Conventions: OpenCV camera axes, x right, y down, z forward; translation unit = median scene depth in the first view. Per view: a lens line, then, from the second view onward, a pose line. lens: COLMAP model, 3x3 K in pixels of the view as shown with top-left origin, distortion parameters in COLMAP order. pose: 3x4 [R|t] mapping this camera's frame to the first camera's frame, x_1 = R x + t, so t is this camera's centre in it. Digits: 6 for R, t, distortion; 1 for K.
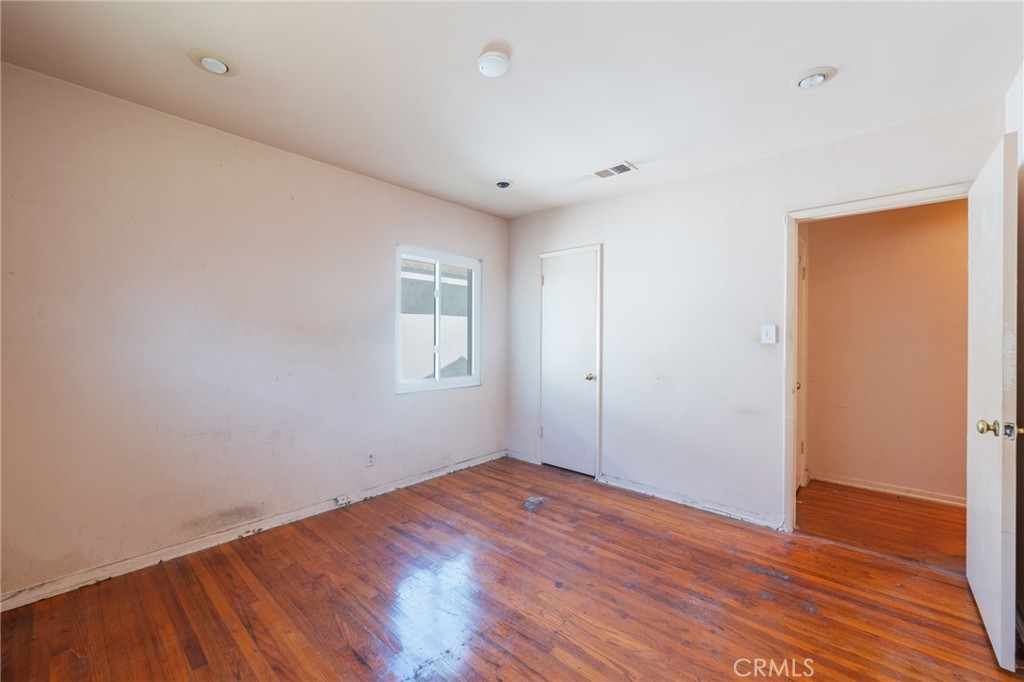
lens RADIAL K [[419.5, 0, 511.1], [0, 419.5, 339.9], [0, 0, 1]] dist [0.003218, -0.002293]
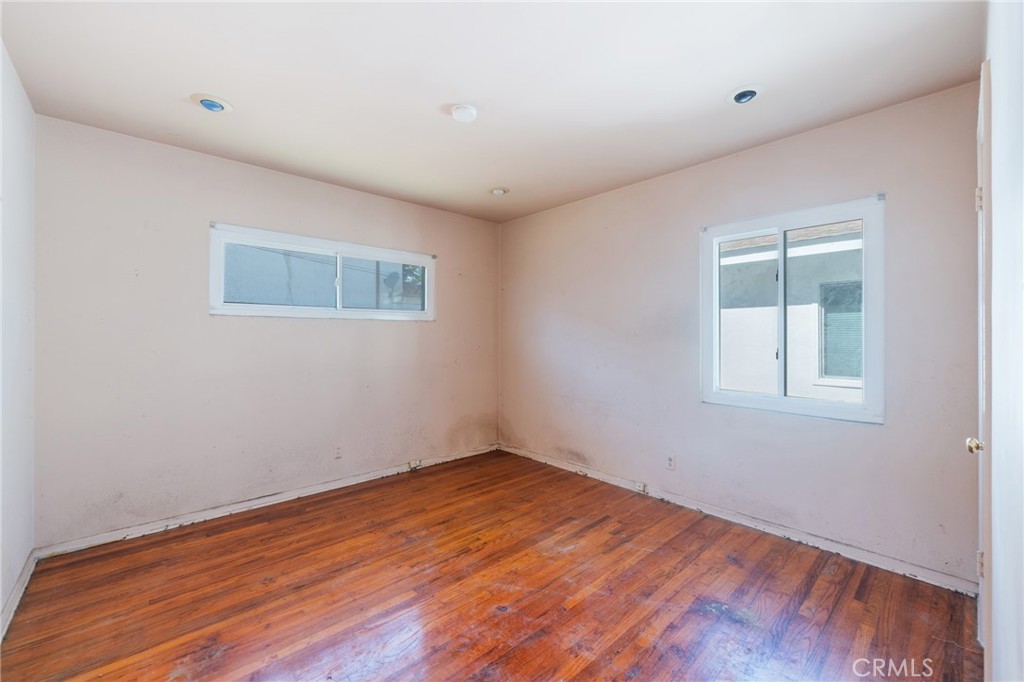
lens RADIAL K [[419.5, 0, 512.3], [0, 419.5, 336.0], [0, 0, 1]] dist [0.003218, -0.002293]
pose [[-0.107415, -0.004124, -0.994206, 0.685450], [-0.011331, 0.999932, -0.002924, -0.000979], [0.994150, 0.010952, -0.107455, 0.754726]]
